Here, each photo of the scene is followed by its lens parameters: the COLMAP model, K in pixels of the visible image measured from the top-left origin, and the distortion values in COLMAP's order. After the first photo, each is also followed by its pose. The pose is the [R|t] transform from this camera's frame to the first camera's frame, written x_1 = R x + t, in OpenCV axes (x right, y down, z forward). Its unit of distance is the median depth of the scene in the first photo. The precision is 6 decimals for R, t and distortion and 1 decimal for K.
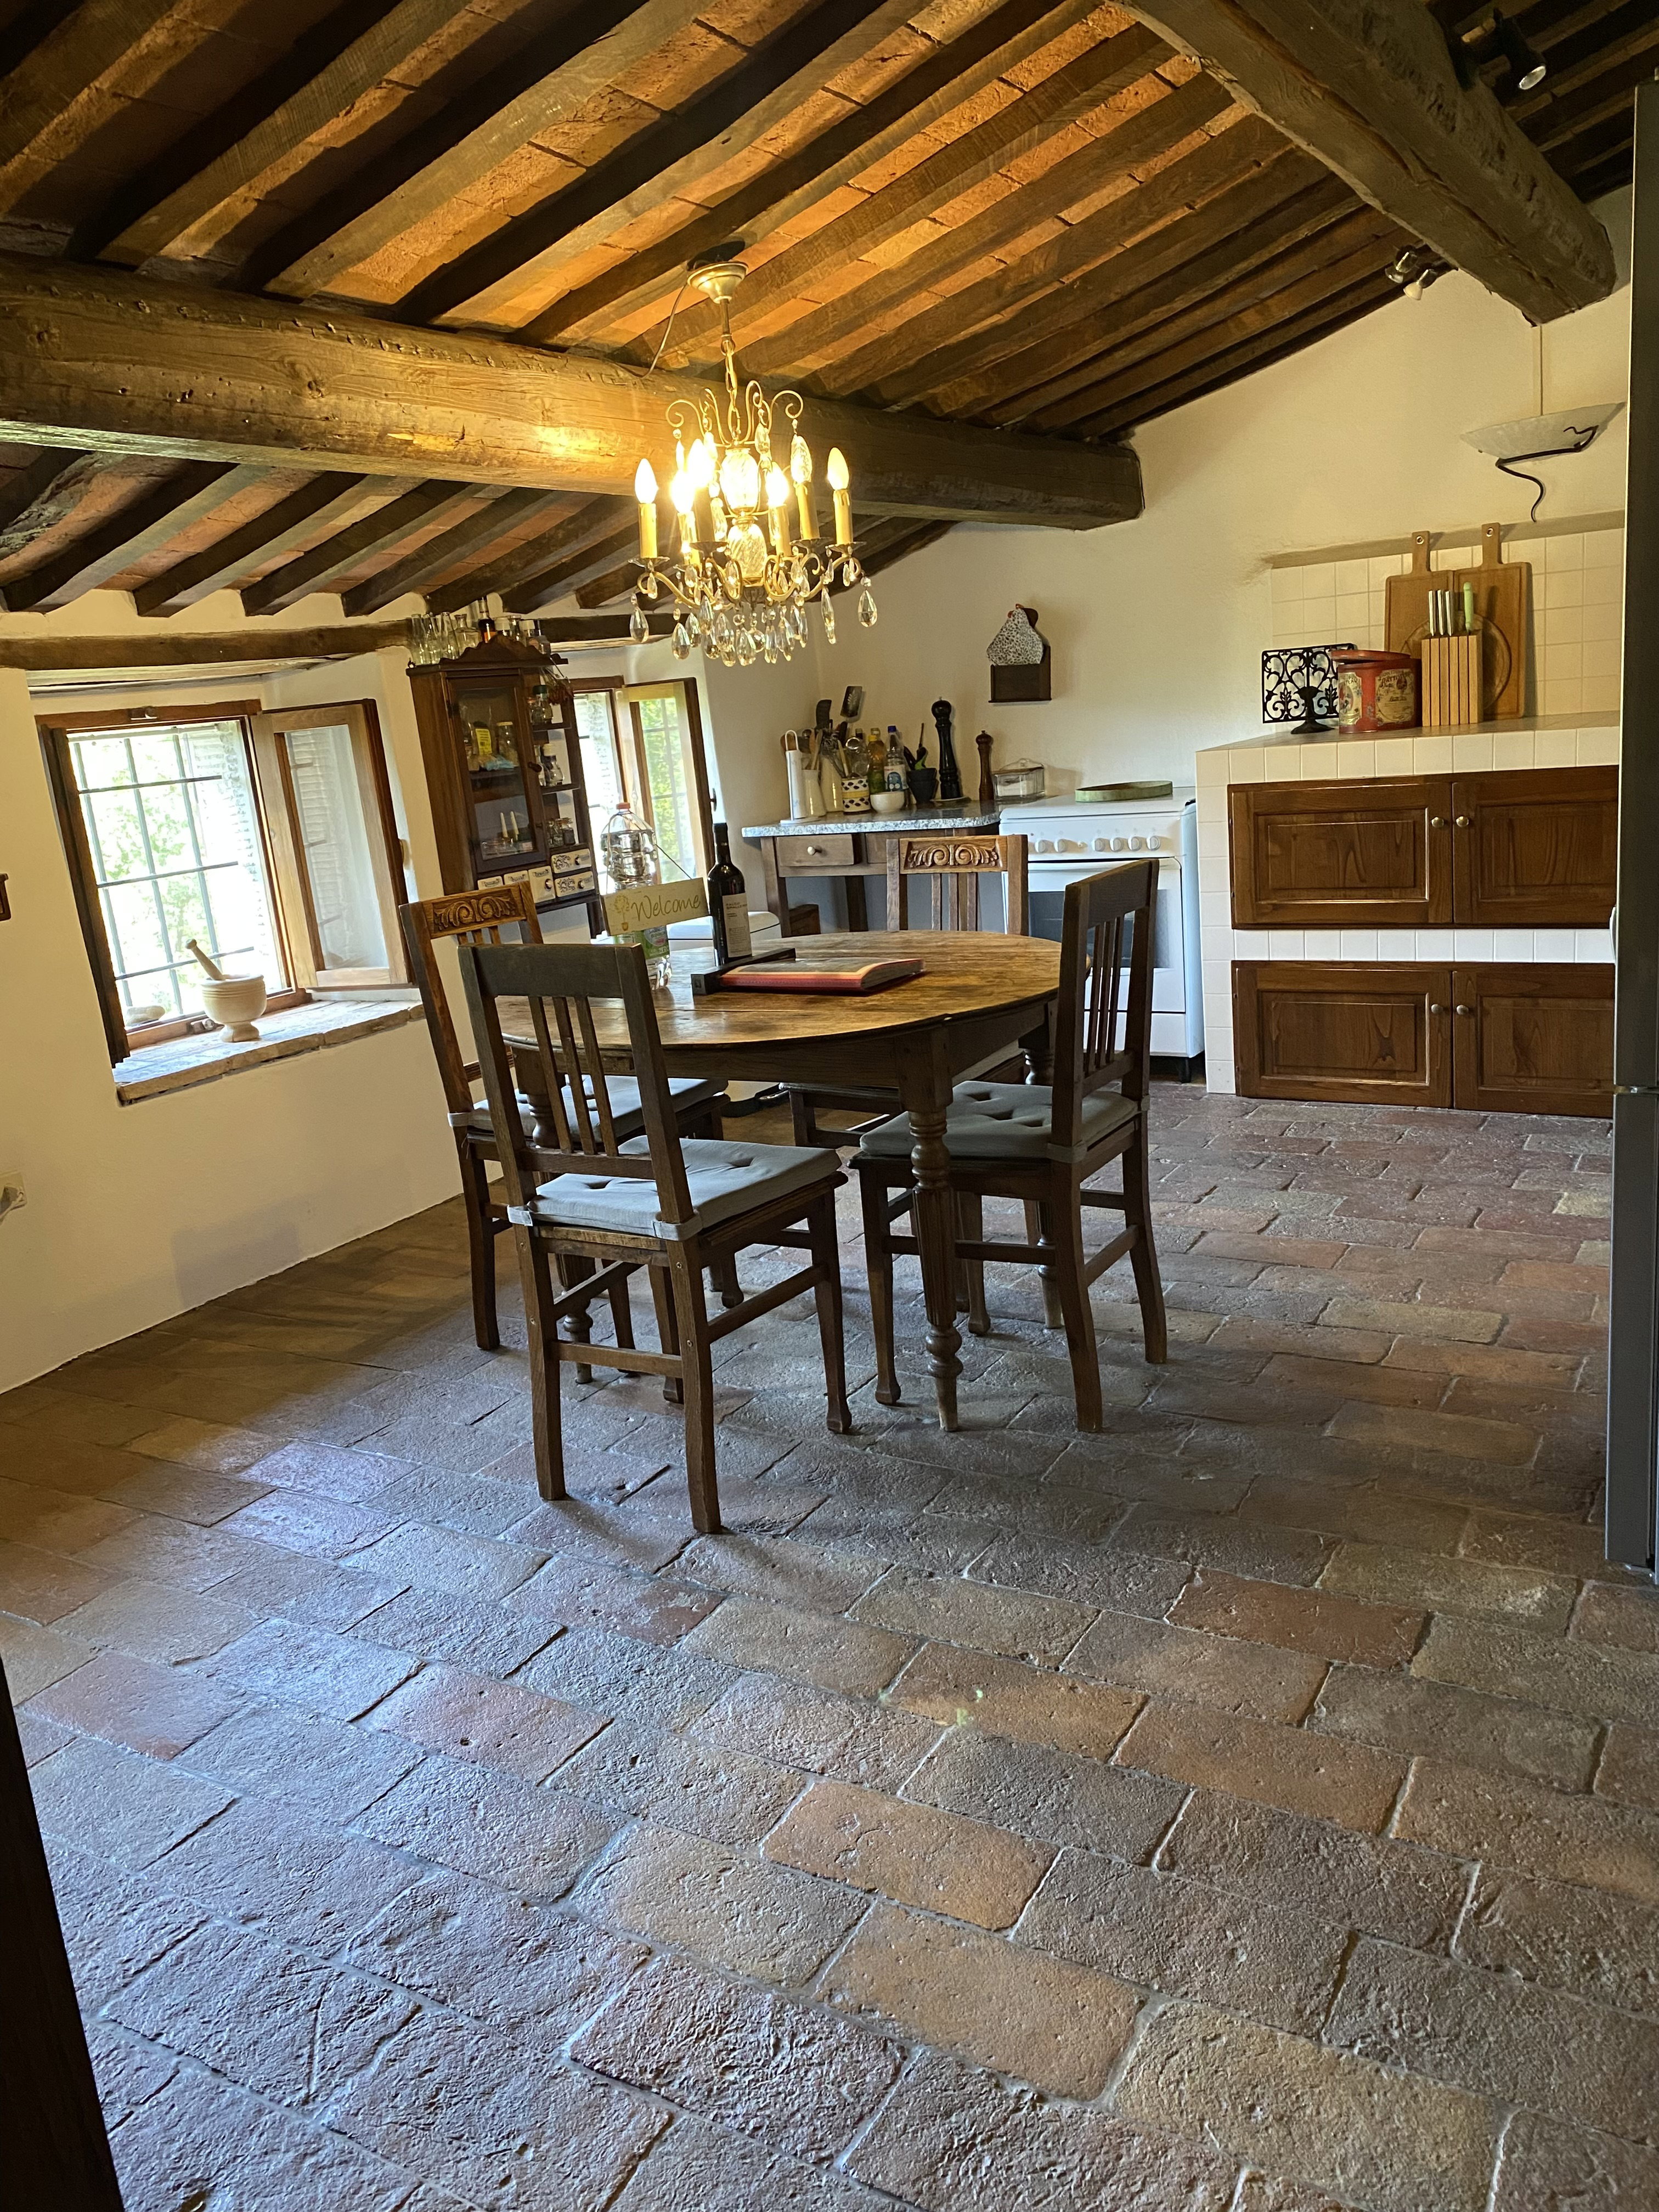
lens RADIAL K [[1684.1, 0, 817.8], [0, 1684.1, 1106.2], [0, 0, 1]] dist [0.013778, 0.000281]
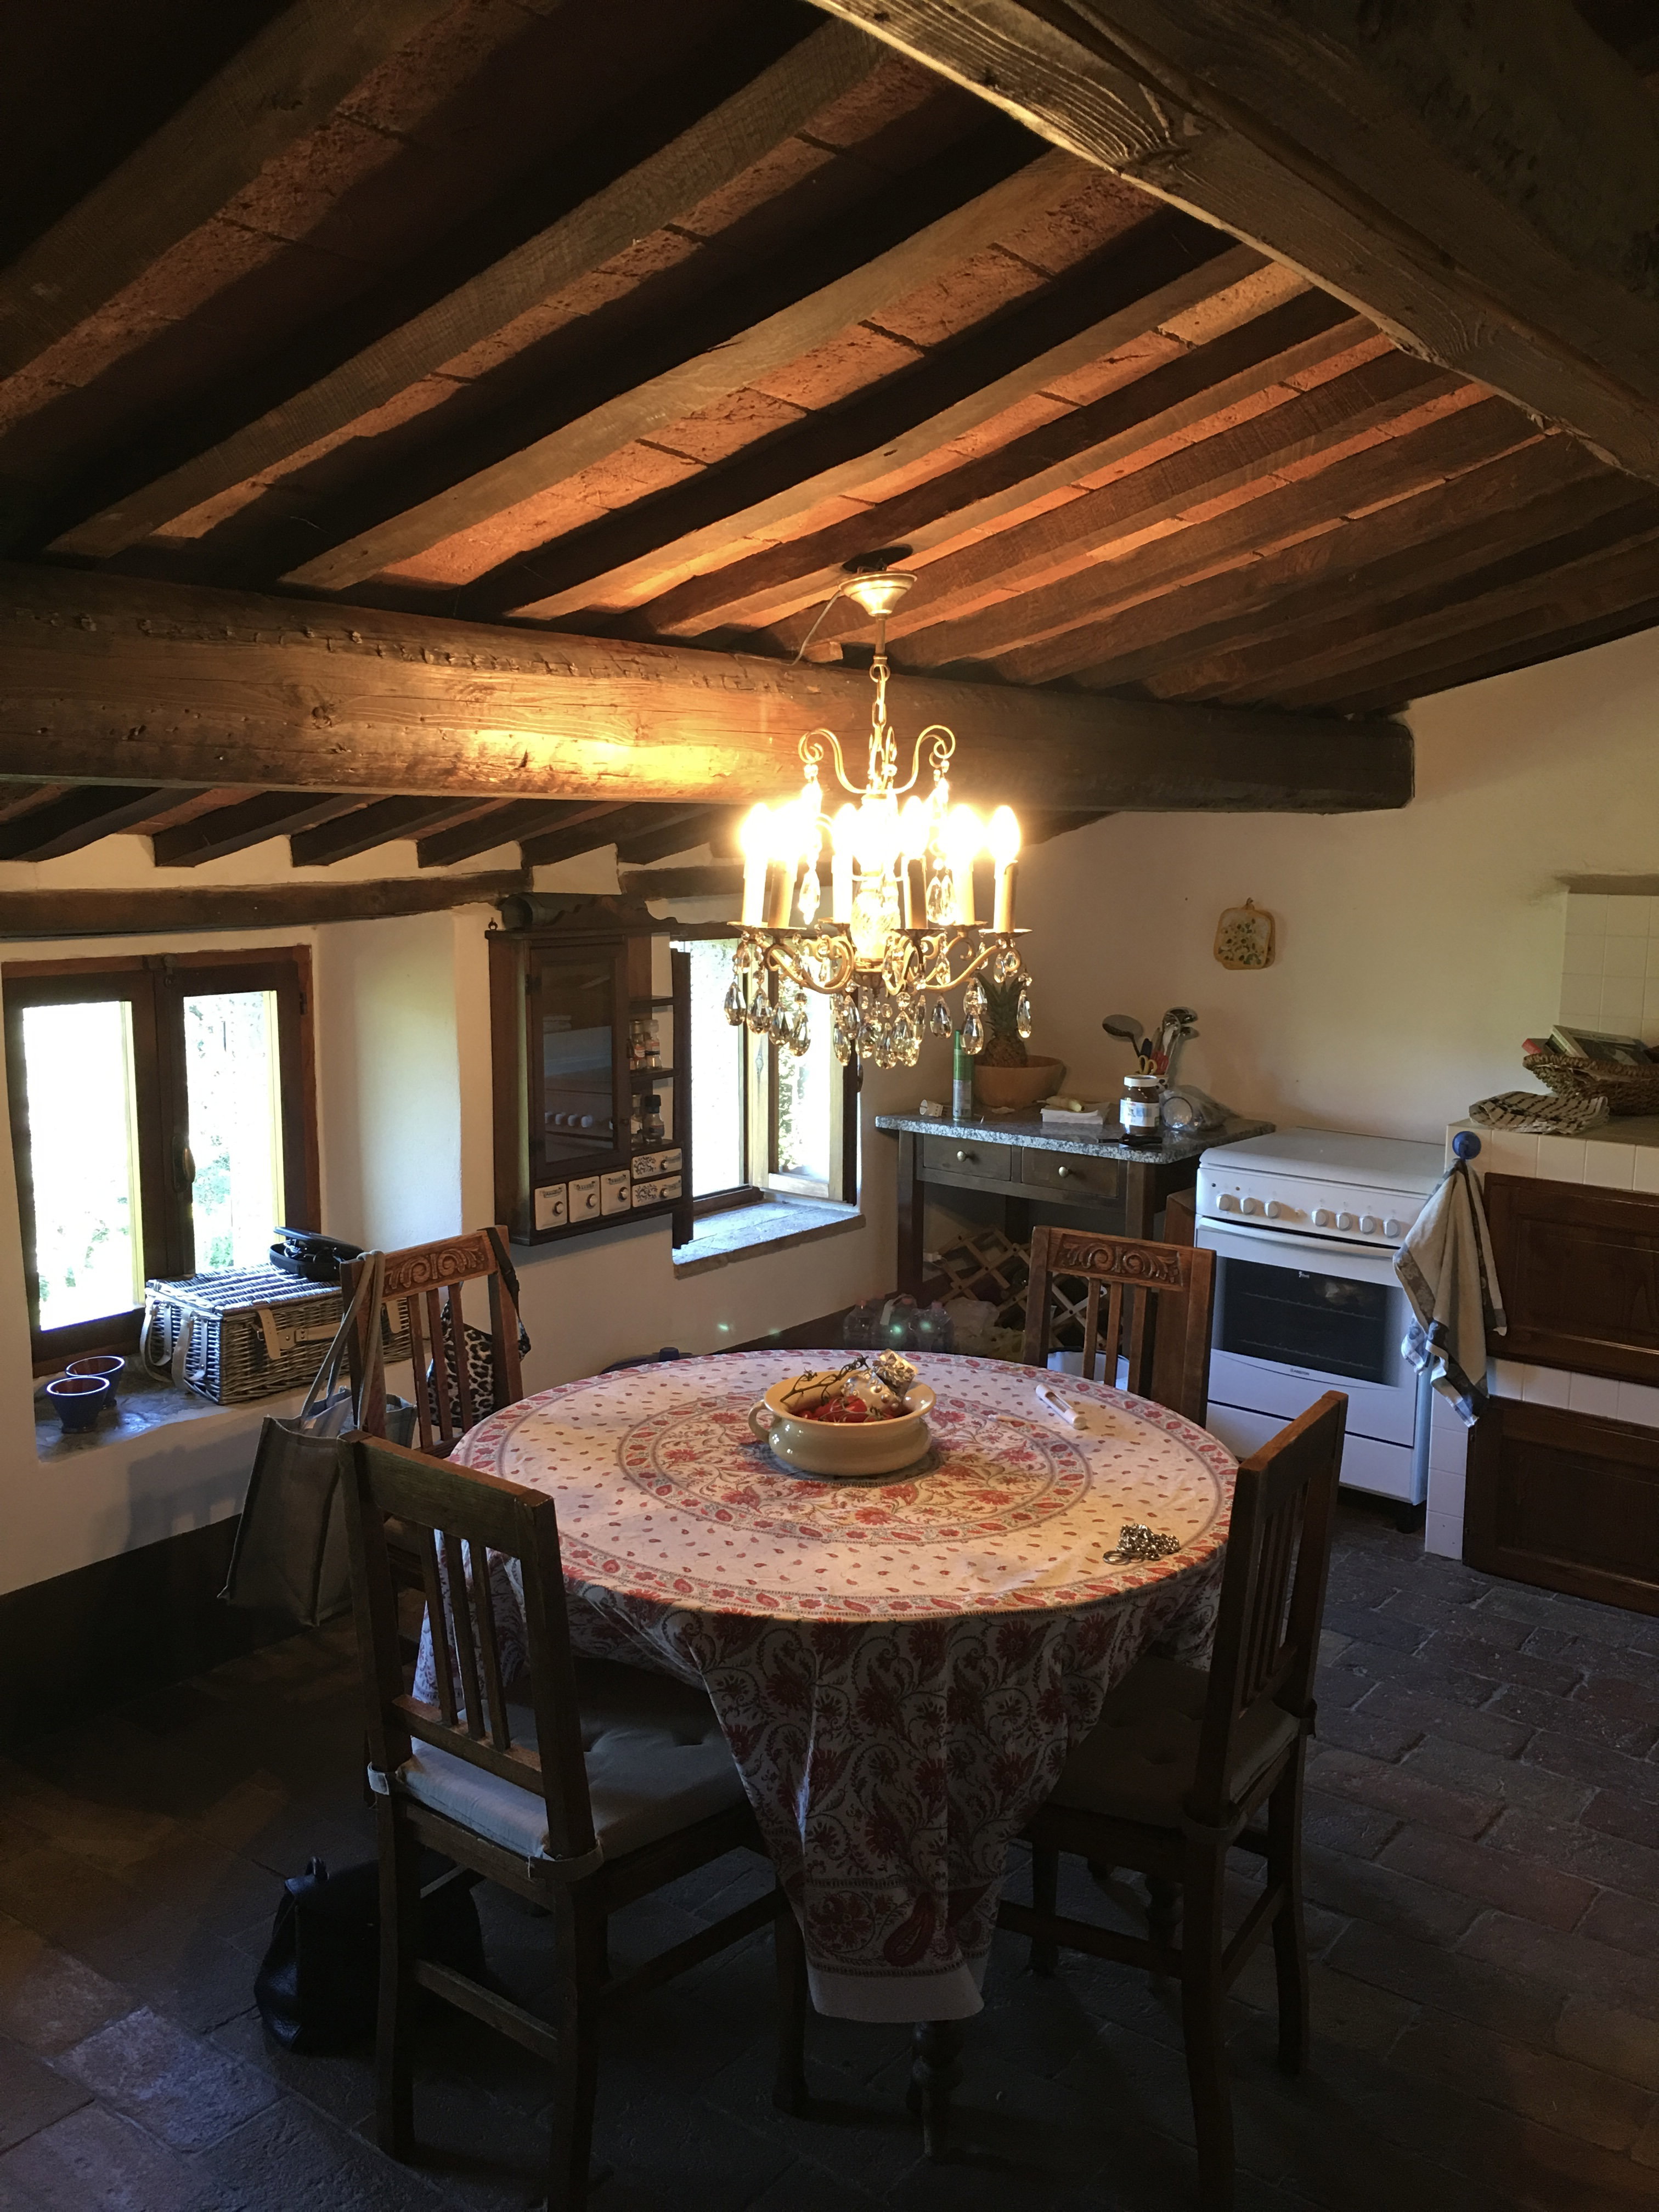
lens RADIAL K [[1867.2, 0, 839.4], [0, 1867.2, 1107.2], [0, 0, 1]] dist [0.048856, -0.008124]
pose [[0.989750, 0.114092, -0.085890, 0.025659], [-0.120860, 0.989584, -0.078213, -0.188004], [0.076071, 0.087792, 0.993230, 0.166567]]
